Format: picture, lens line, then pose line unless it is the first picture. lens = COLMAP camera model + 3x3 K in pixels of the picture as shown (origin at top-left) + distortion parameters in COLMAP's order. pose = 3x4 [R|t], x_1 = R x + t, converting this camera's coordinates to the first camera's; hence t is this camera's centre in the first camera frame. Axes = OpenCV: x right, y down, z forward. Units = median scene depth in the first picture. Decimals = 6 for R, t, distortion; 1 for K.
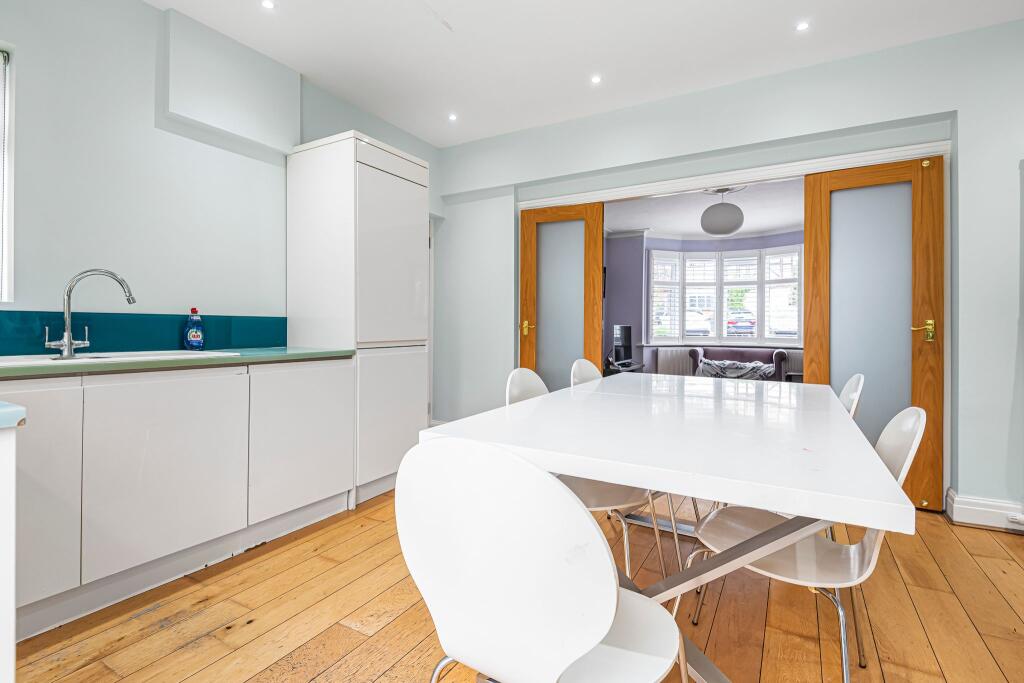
lens RADIAL K [[474.7, 0, 520.8], [0, 474.7, 325.6], [0, 0, 1]] dist [0.001424, -0.000067]
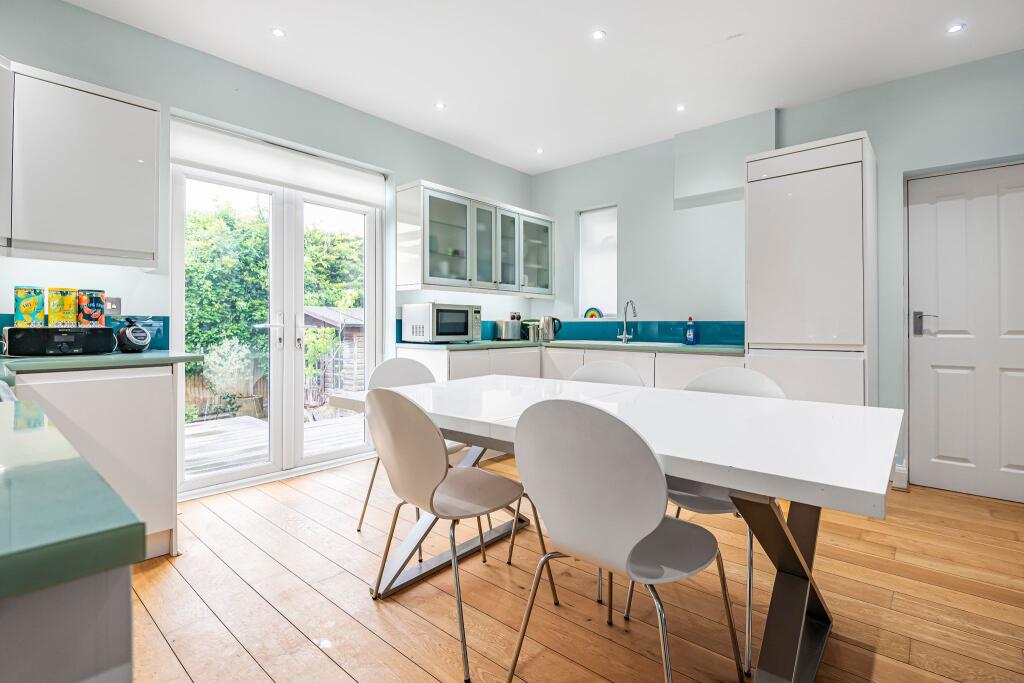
lens RADIAL K [[474.7, 0, 520.8], [0, 474.7, 325.6], [0, 0, 1]] dist [0.001424, -0.000067]
pose [[-0.180024, -0.007238, -0.983636, 1.152113], [-0.000258, 0.999973, -0.007311, 0.004428], [0.983662, -0.001062, -0.180021, 0.888139]]
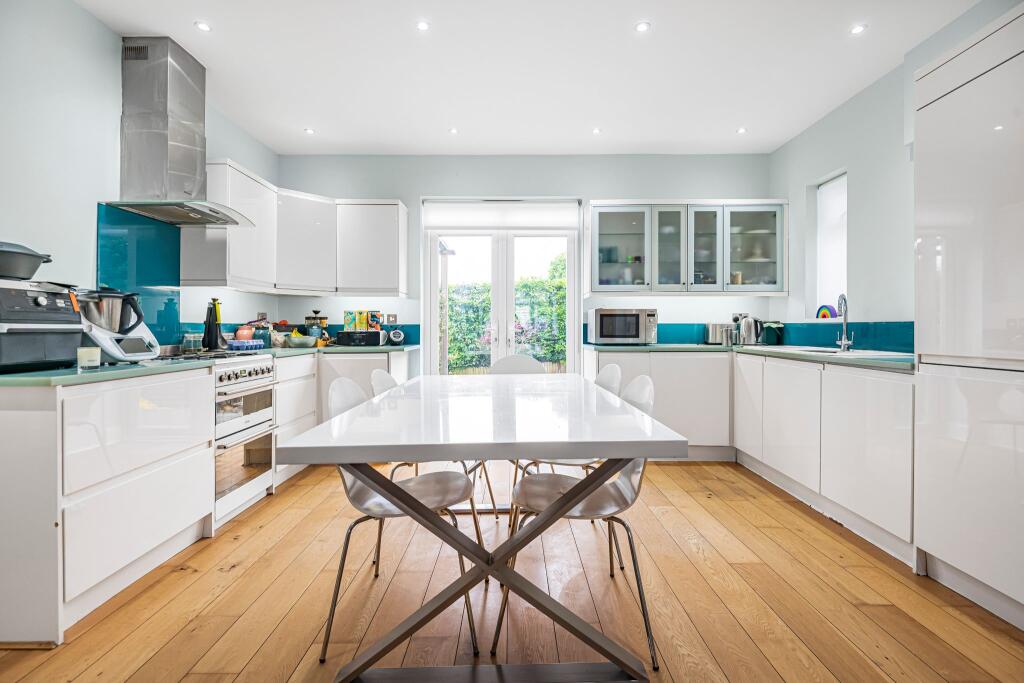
lens RADIAL K [[474.7, 0, 520.8], [0, 474.7, 325.6], [0, 0, 1]] dist [0.001424, -0.000067]
pose [[-0.863521, -0.006446, -0.504271, 0.754163], [-0.000809, 0.999935, -0.011396, 0.000374], [0.504311, -0.009433, -0.863470, 1.754916]]
